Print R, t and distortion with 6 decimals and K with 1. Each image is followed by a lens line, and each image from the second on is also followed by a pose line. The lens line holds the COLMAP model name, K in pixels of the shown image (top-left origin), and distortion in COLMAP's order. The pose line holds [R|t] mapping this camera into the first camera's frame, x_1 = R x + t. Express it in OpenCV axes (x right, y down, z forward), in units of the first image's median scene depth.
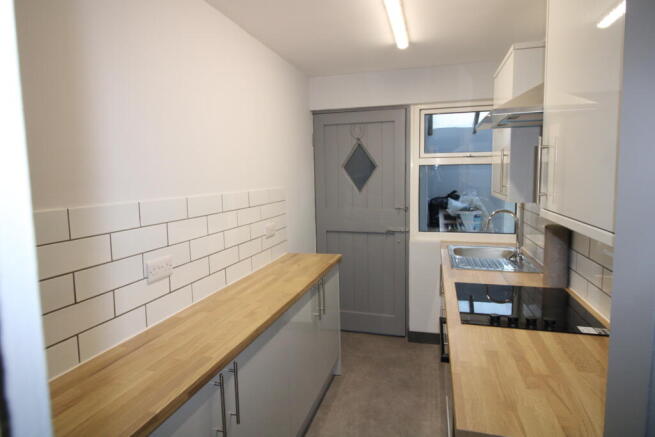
lens RADIAL K [[389.6, 0, 323.5], [0, 389.6, 214.9], [0, 0, 1]] dist [0.004504, 0.001396]
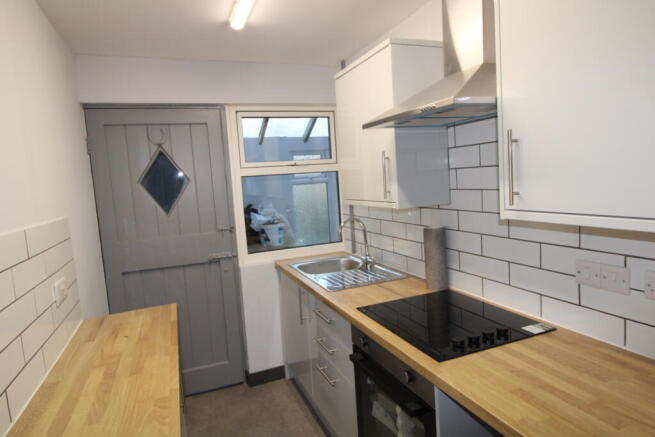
lens RADIAL K [[389.6, 0, 323.5], [0, 389.6, 214.9], [0, 0, 1]] dist [0.004504, 0.001396]
pose [[0.792947, -0.092412, 0.602242, -0.127820], [0.117226, 0.993103, -0.001958, -0.021083], [-0.597907, 0.072151, 0.798311, 0.214886]]
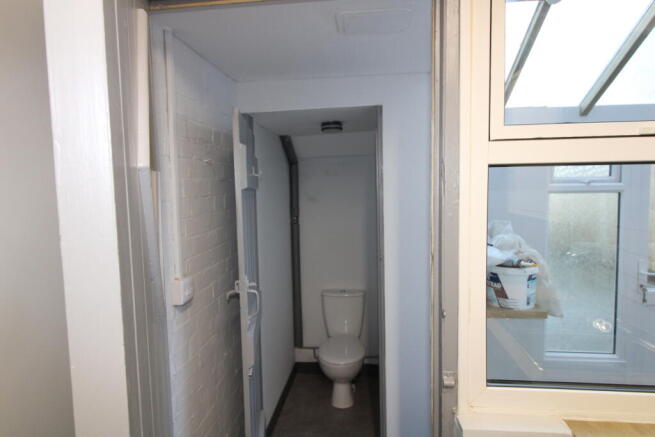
lens RADIAL K [[389.6, 0, 323.5], [0, 389.6, 214.9], [0, 0, 1]] dist [0.004504, 0.001396]
pose [[0.988000, -0.010455, 0.154102, 0.075636], [0.016988, 0.999009, -0.041140, -0.077421], [-0.153520, 0.043264, 0.987198, 0.711157]]
